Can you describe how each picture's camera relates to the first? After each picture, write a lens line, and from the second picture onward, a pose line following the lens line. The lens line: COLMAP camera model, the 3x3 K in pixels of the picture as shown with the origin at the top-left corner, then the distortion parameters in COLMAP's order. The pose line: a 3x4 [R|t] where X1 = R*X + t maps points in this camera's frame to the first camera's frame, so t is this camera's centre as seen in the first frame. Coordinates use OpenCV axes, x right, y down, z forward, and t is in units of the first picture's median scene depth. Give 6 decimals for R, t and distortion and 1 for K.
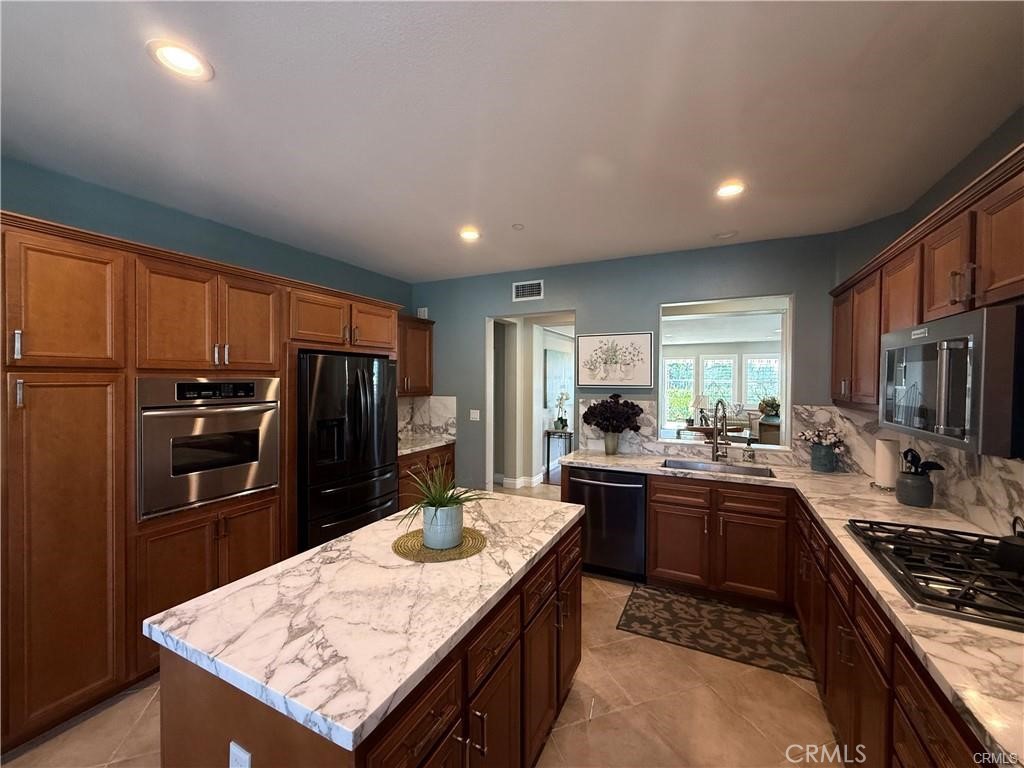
lens RADIAL K [[409.1, 0, 511.1], [0, 409.1, 379.3], [0, 0, 1]] dist [0.001043, -0.000480]
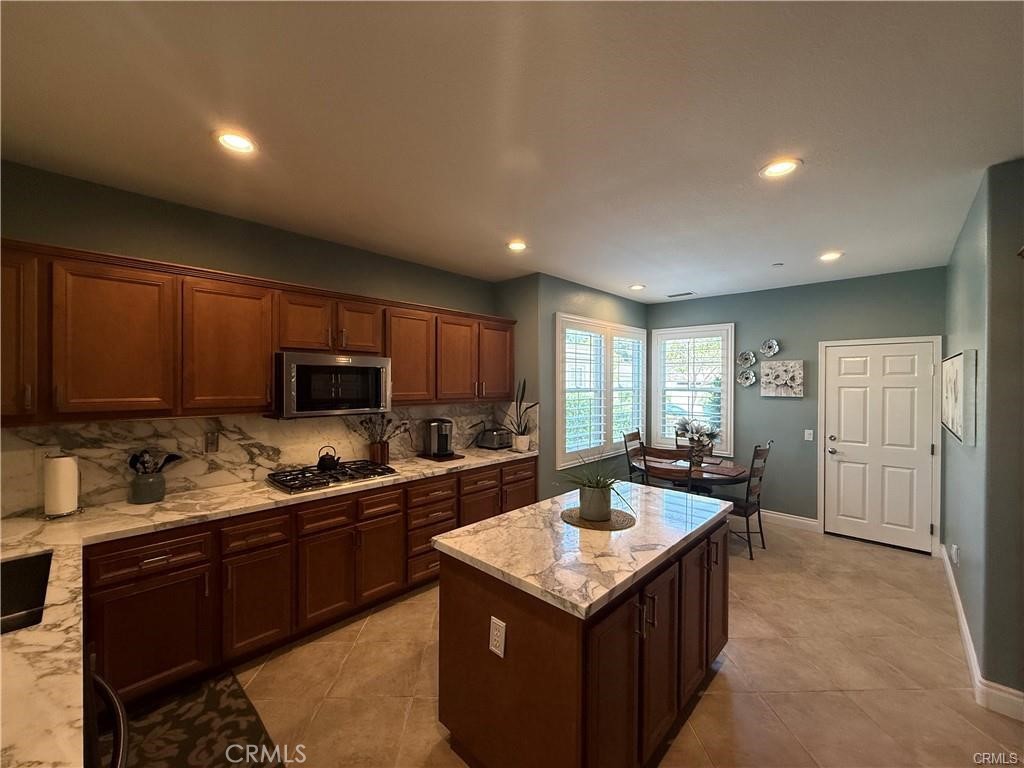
lens RADIAL K [[409.1, 0, 513.2], [0, 409.1, 384.4], [0, 0, 1]] dist [0.001043, -0.000480]
pose [[-0.956933, -0.010939, 0.290103, -0.194452], [-0.008855, 0.999925, 0.008498, -0.012272], [-0.290175, 0.005563, -0.956958, 1.553124]]
